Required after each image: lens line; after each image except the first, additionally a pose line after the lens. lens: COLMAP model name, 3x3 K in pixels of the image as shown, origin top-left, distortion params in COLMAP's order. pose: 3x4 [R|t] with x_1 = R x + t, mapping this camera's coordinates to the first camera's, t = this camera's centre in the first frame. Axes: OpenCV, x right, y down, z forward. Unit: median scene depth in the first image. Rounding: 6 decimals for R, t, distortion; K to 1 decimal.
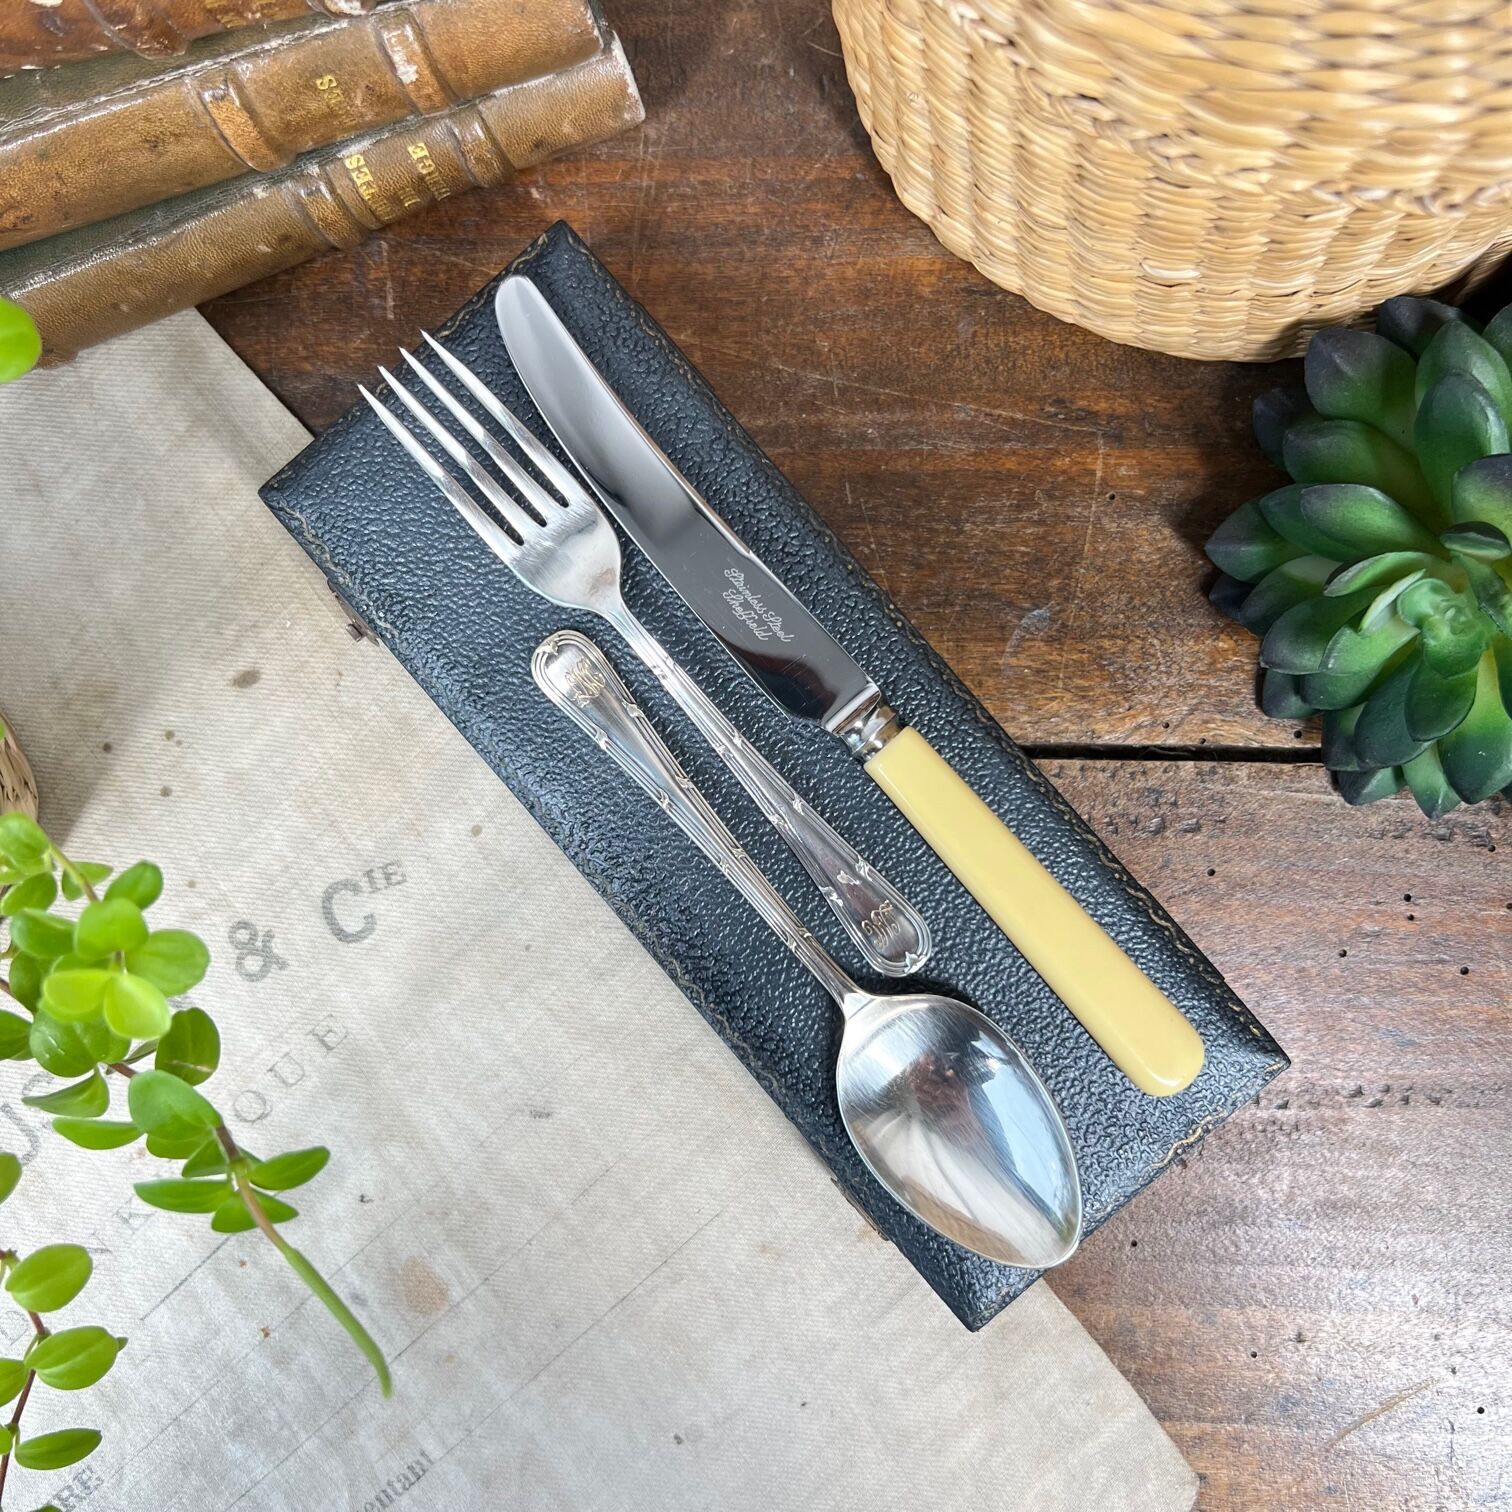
lens RADIAL K [[2189.6, 0, 756.0], [0, 2189.6, 756.0], [0, 0, 1]] dist [0.023239, -0.113416]
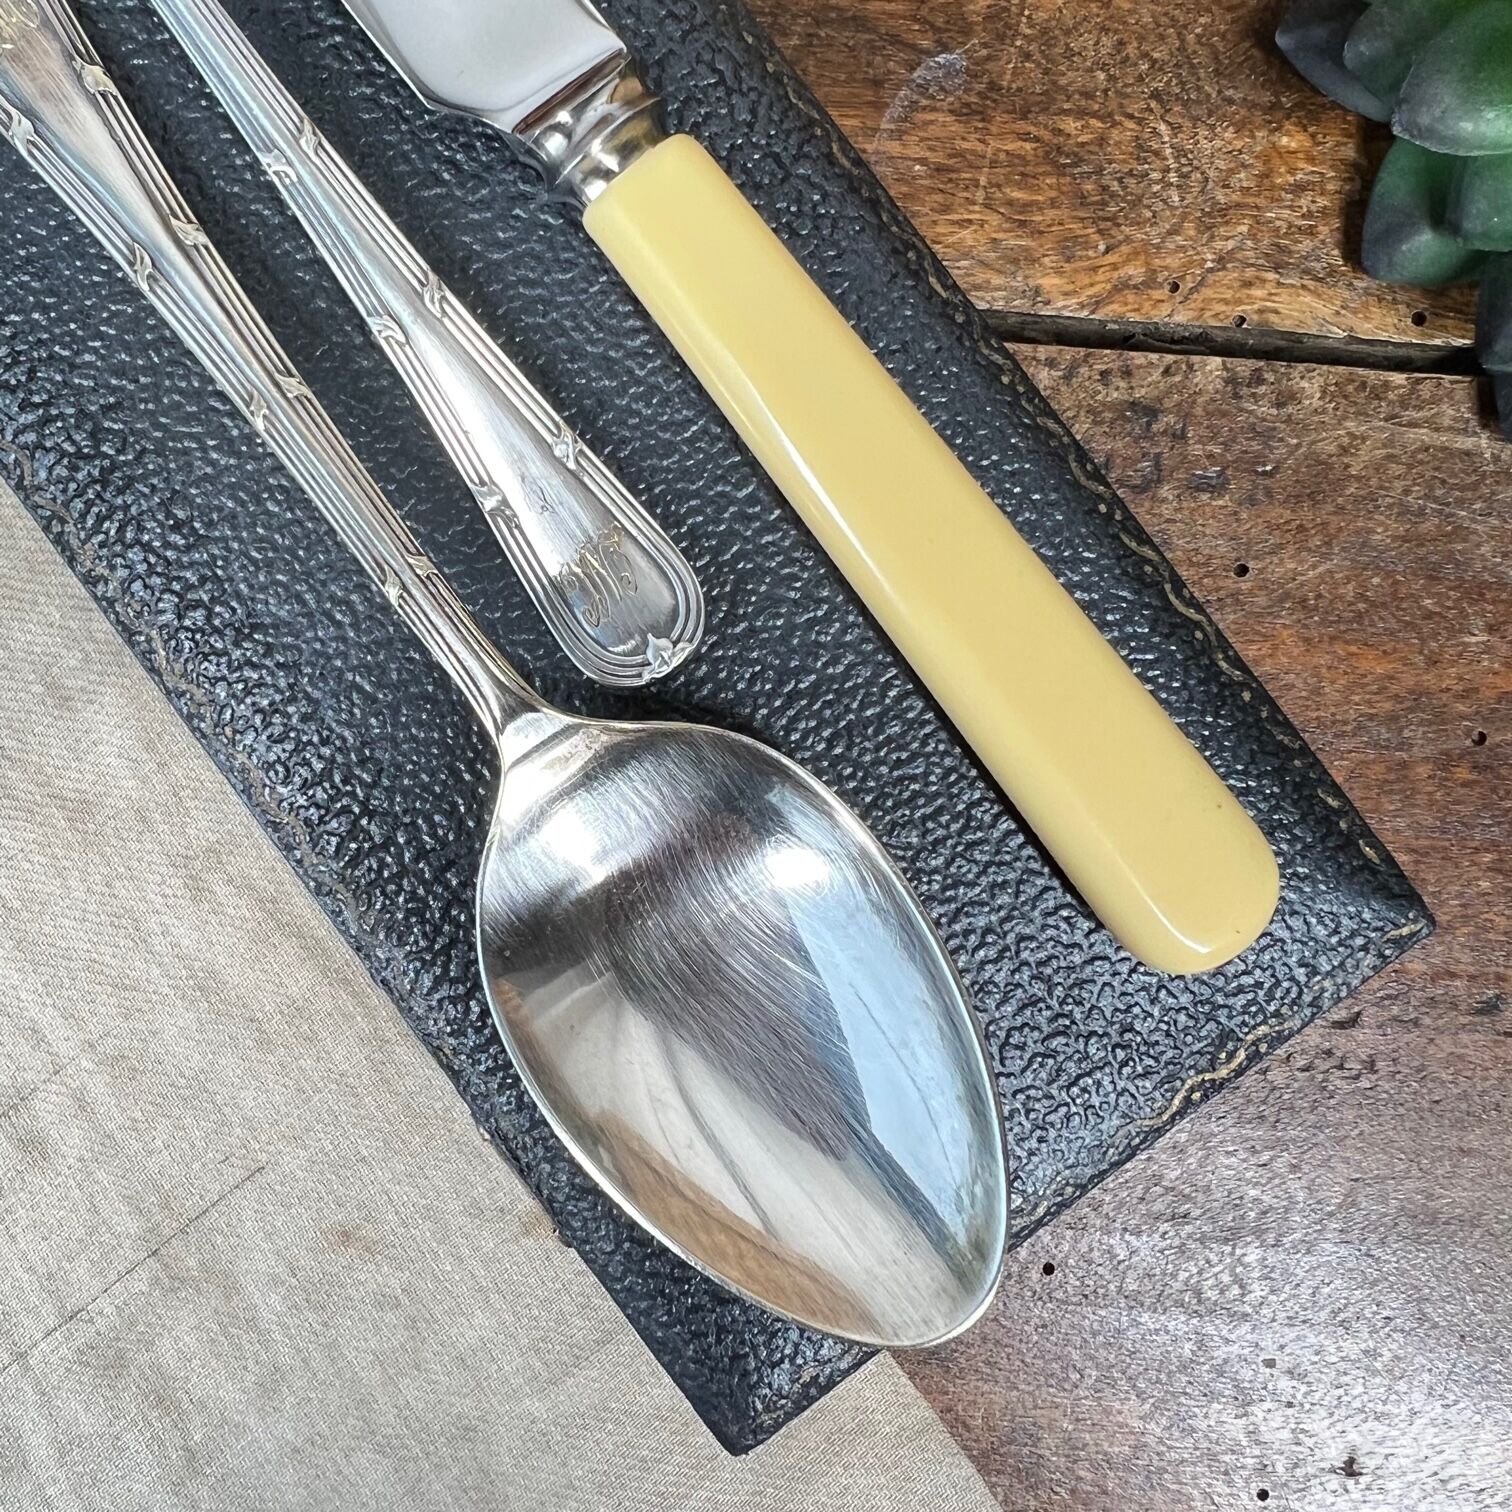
lens RADIAL K [[1688.8, 0, 693.9], [0, 1688.8, 757.2], [0, 0, 1]] dist [0.010440, -0.019004]
pose [[0.995122, 0.067934, 0.071541, 0.051041], [-0.066509, 0.997541, -0.022118, 0.115195], [-0.072867, 0.017252, 0.997192, 0.603982]]
